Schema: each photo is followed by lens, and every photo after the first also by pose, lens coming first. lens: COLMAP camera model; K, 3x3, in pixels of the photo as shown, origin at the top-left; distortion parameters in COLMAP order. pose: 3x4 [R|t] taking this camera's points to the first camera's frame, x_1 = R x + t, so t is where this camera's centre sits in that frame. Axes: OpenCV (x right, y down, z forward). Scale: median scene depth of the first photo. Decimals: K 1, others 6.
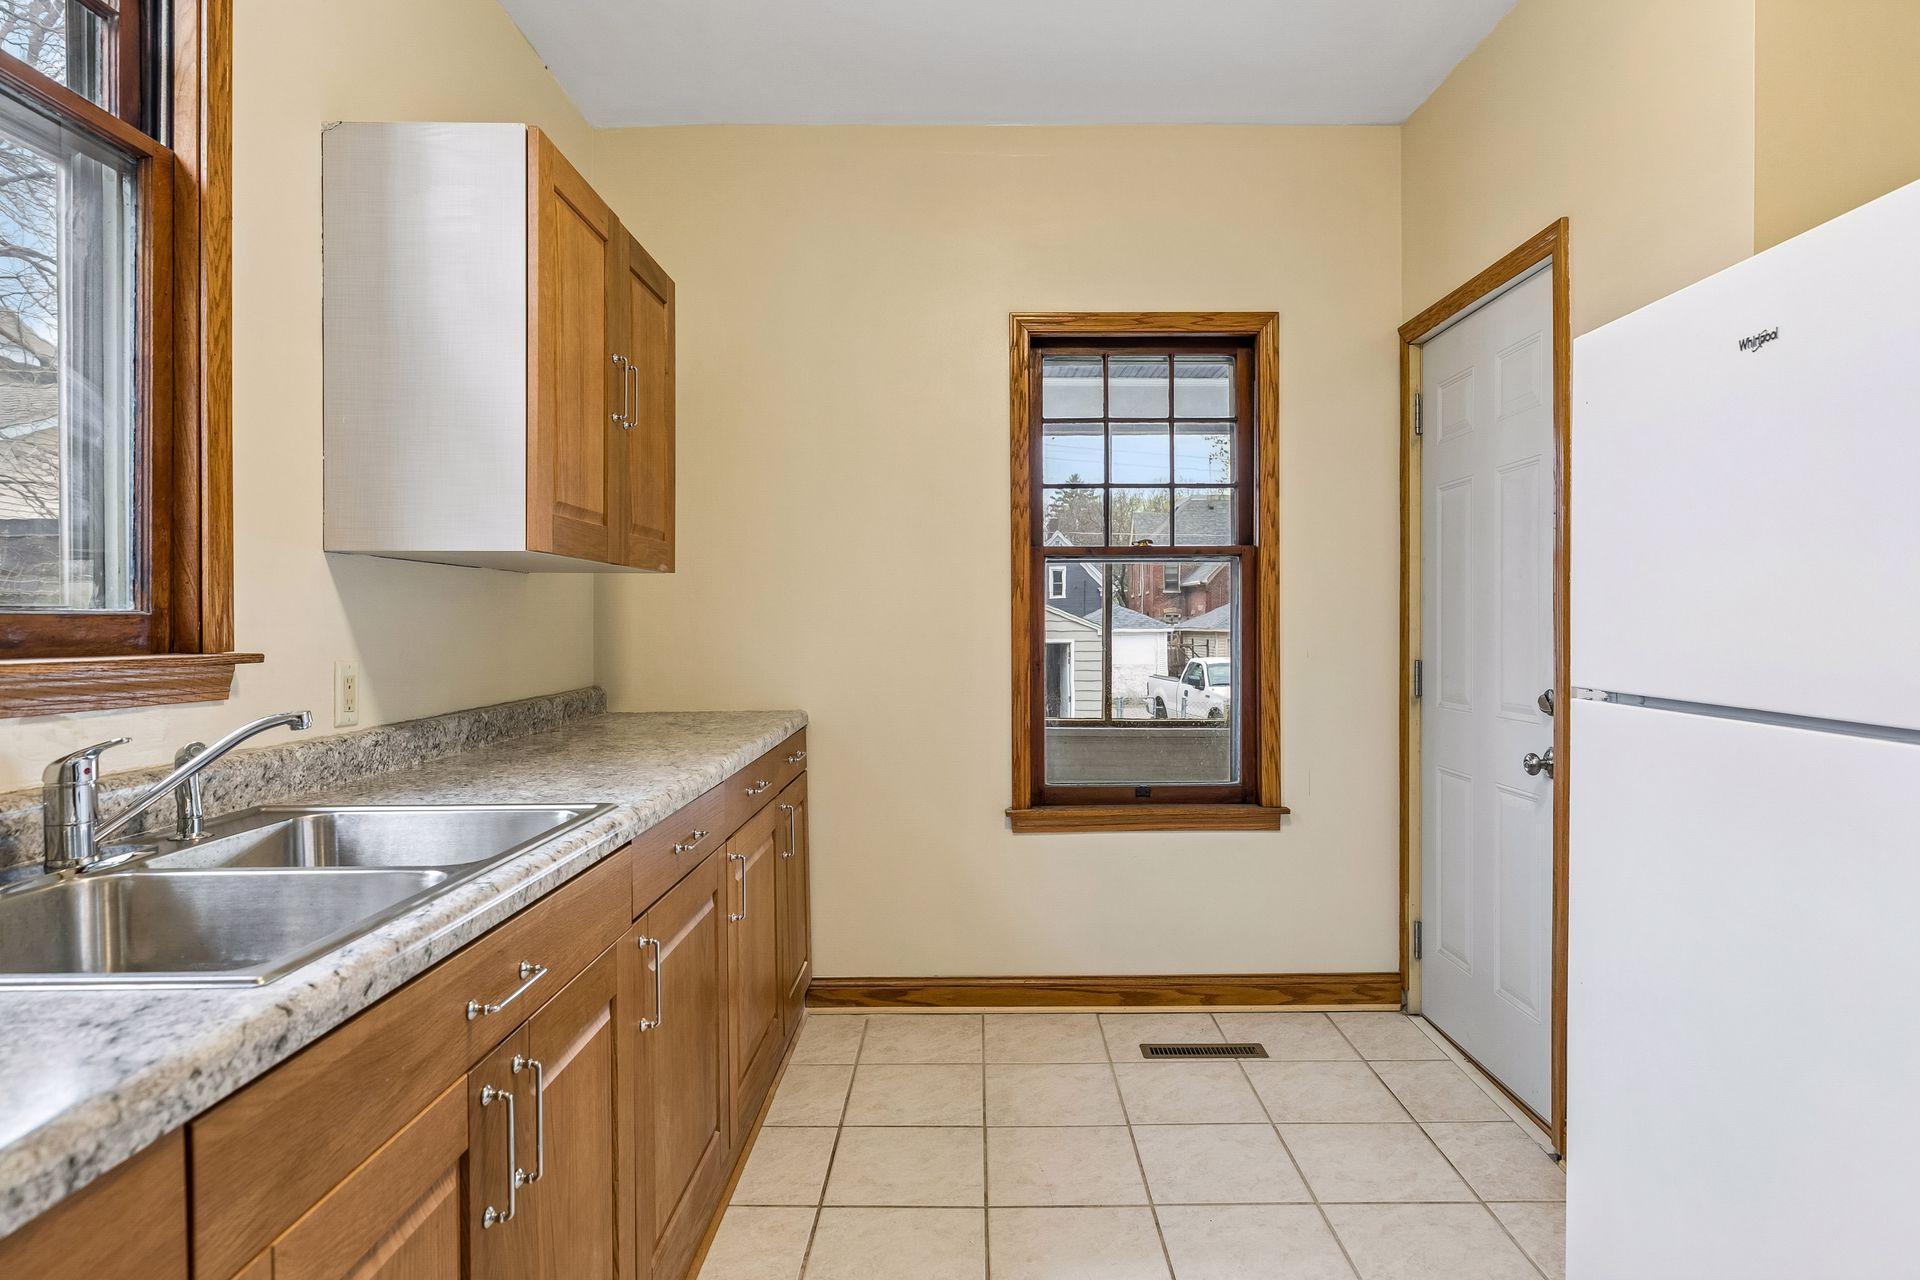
lens RADIAL K [[1078.2, 0, 962.5], [0, 1078.2, 631.7], [0, 0, 1]] dist [0.003523, -0.000126]
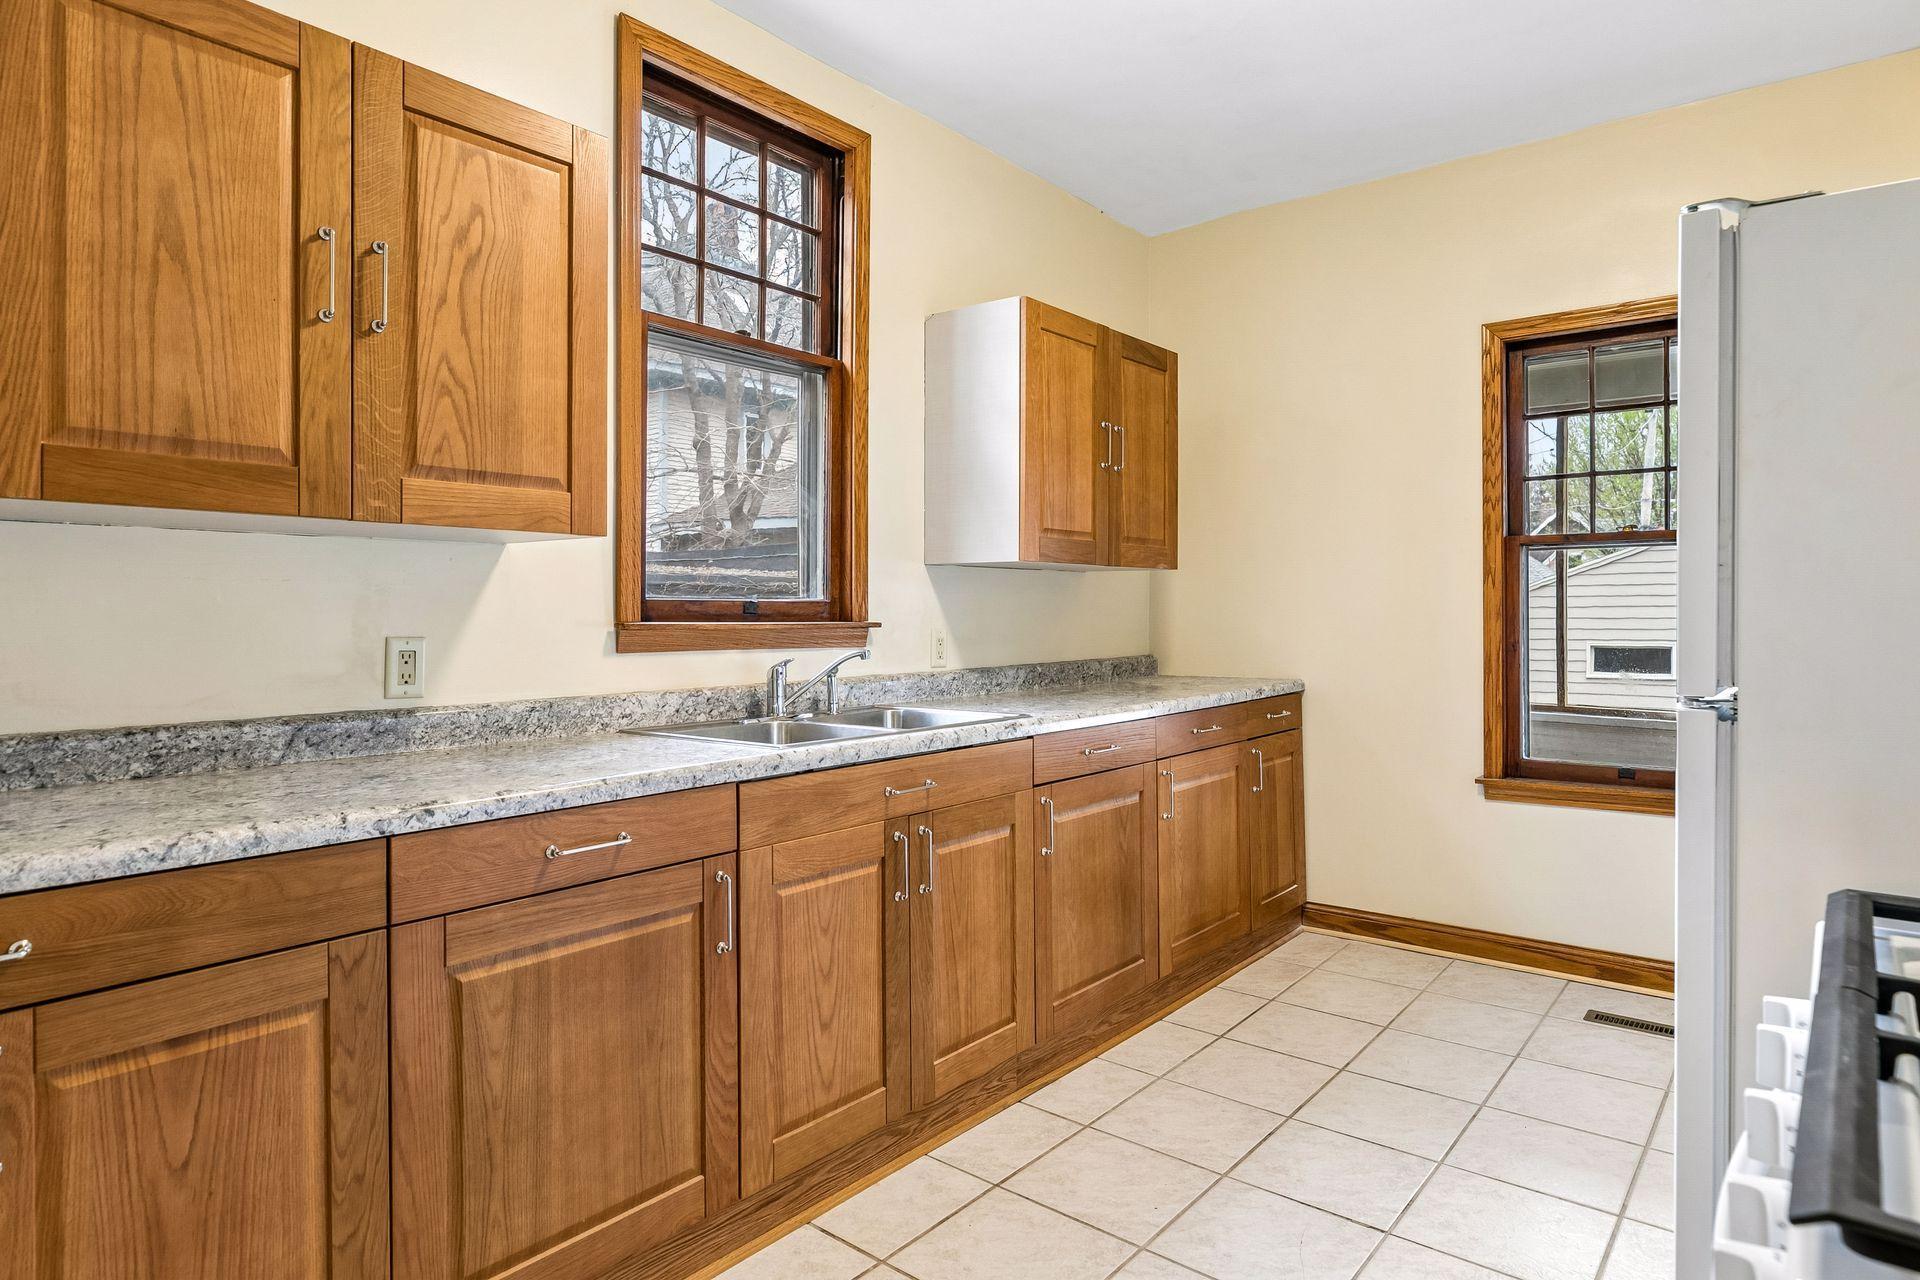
lens RADIAL K [[1063.8, 0, 984.1], [0, 1063.8, 619.5], [0, 0, 1]] dist [0.000937, -0.000380]
pose [[0.785302, 0.005658, -0.619087, 0.440800], [-0.005849, 0.999981, 0.001720, 0.007644], [0.619085, 0.002270, 0.785321, -0.226362]]
